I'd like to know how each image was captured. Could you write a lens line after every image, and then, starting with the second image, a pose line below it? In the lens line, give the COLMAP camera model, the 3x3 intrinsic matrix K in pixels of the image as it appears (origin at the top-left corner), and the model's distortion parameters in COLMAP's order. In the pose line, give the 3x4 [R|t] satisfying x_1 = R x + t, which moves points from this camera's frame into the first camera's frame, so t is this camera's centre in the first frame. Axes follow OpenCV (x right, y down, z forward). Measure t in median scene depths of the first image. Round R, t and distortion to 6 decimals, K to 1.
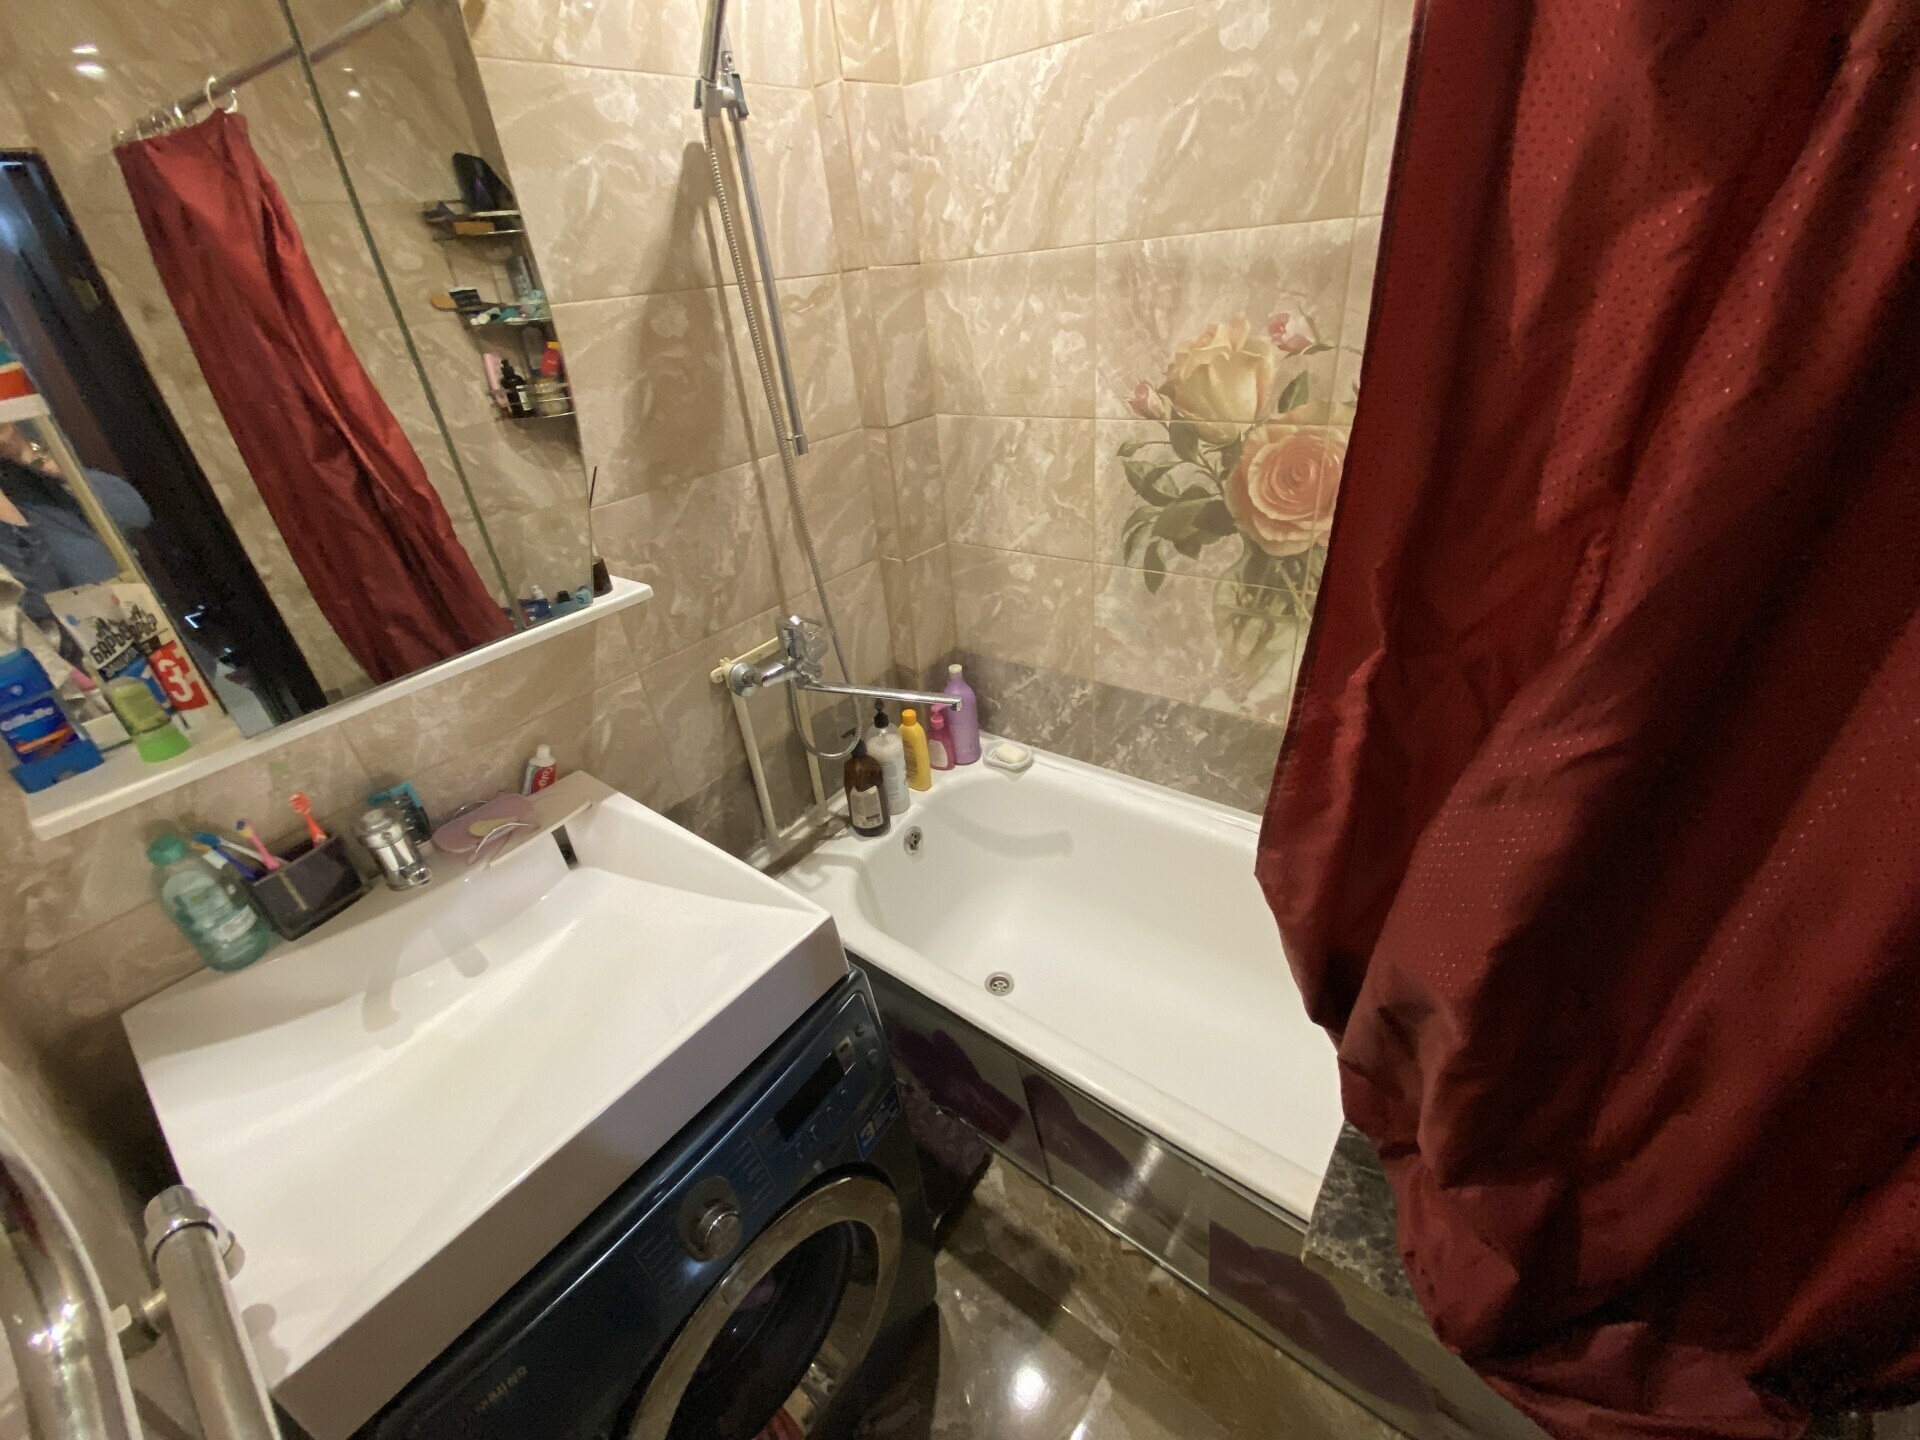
lens RADIAL K [[768.8, 0, 942.6], [0, 768.8, 712.7], [0, 0, 1]] dist [0.012225, -0.016412]
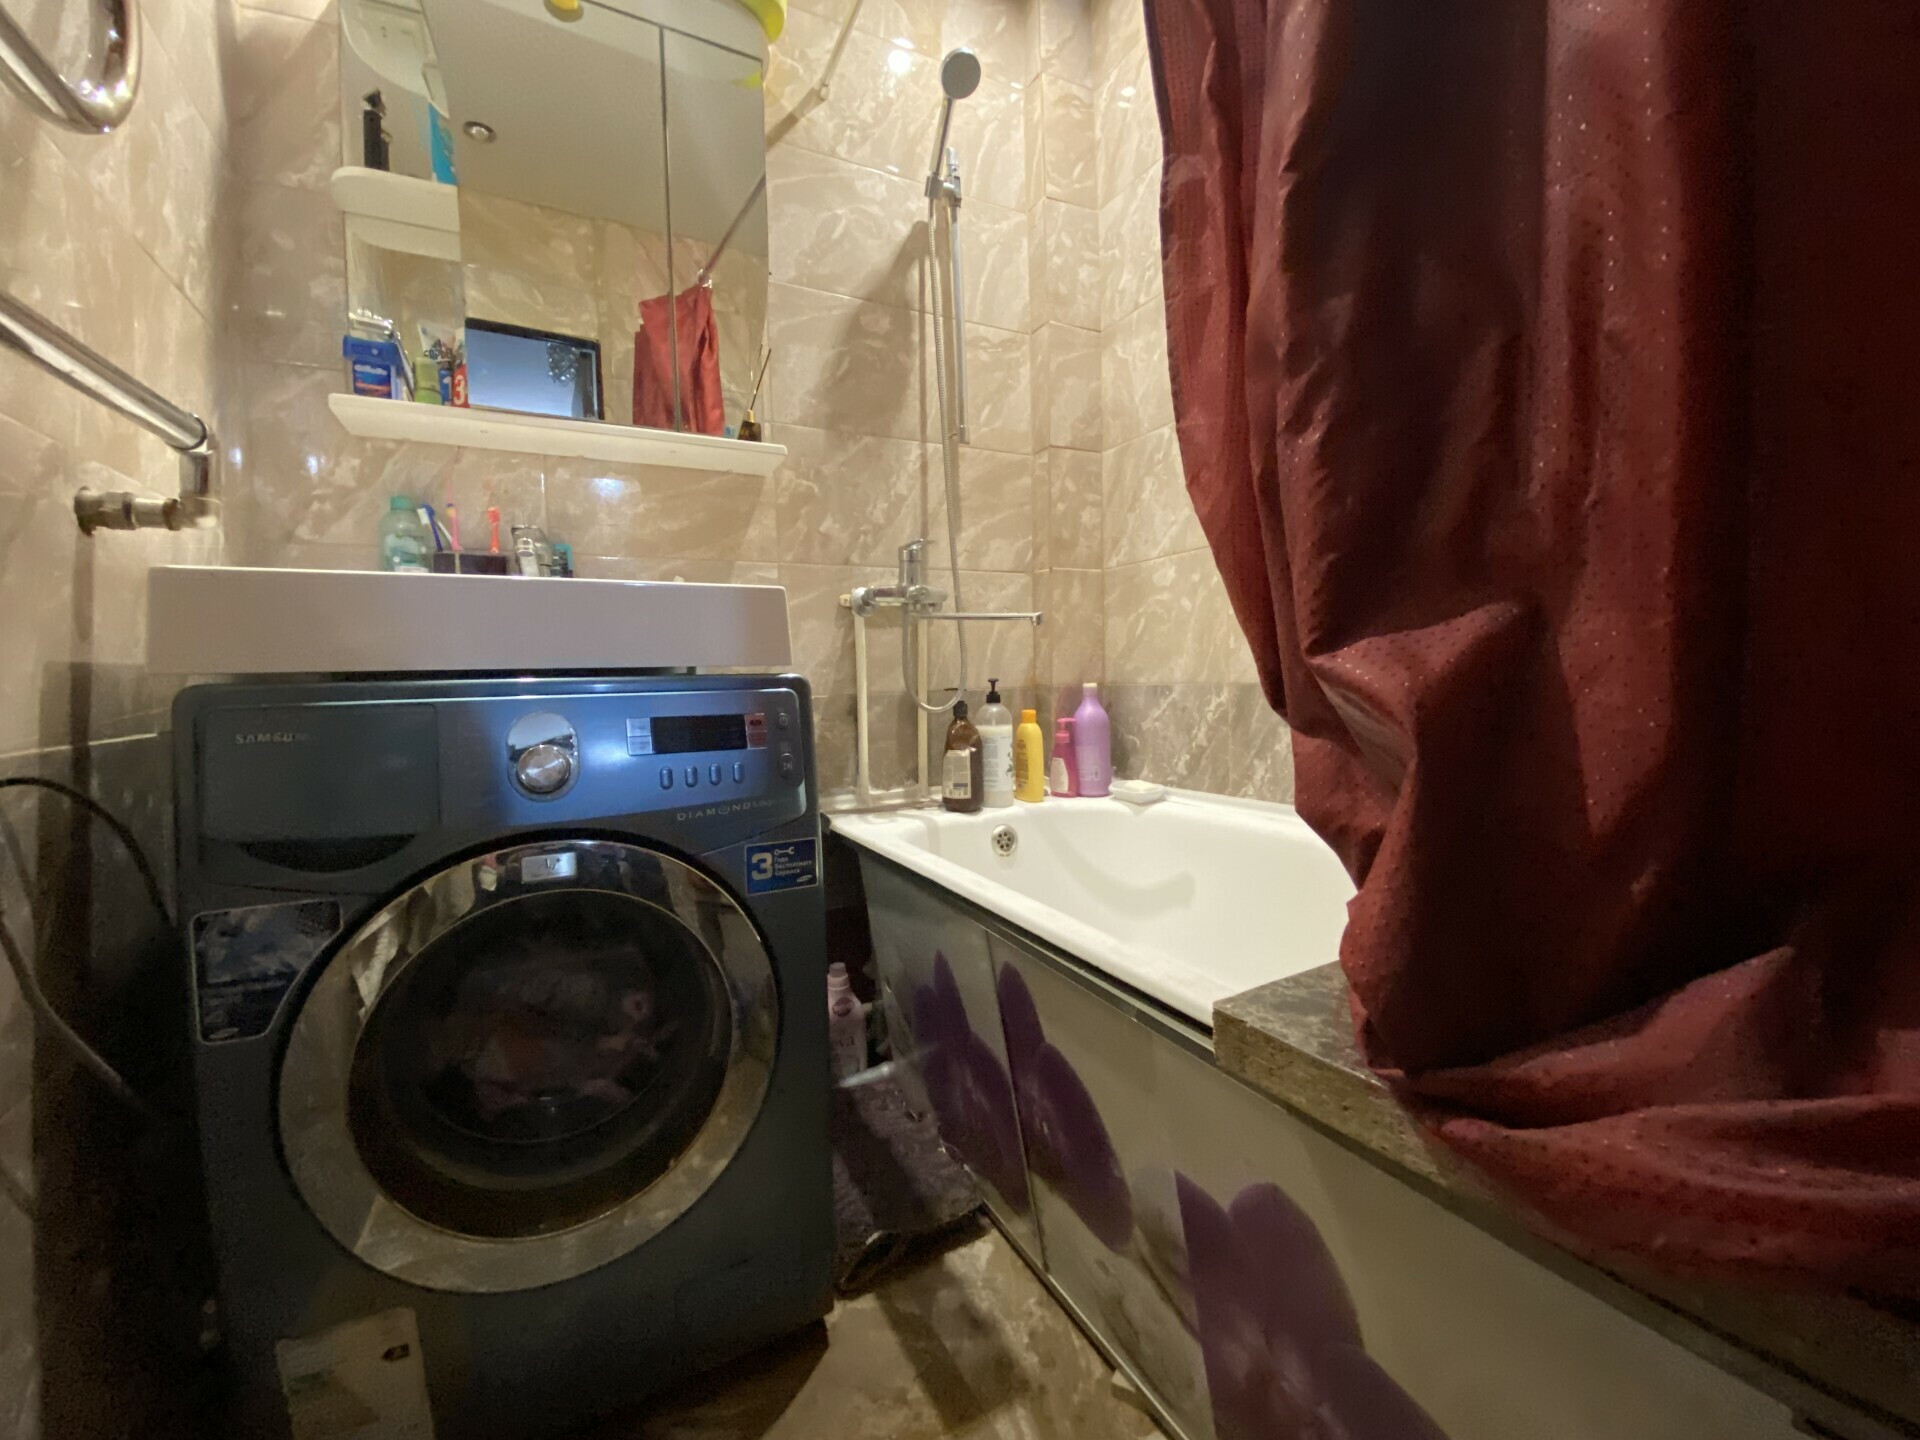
lens RADIAL K [[768.8, 0, 948.9], [0, 768.8, 717.4], [0, 0, 1]] dist [0.012225, -0.016412]
pose [[0.907785, 0.095287, -0.408468, 0.305505], [-0.261019, 0.890642, -0.372325, 0.464595], [0.328322, 0.444609, 0.833383, 0.185867]]
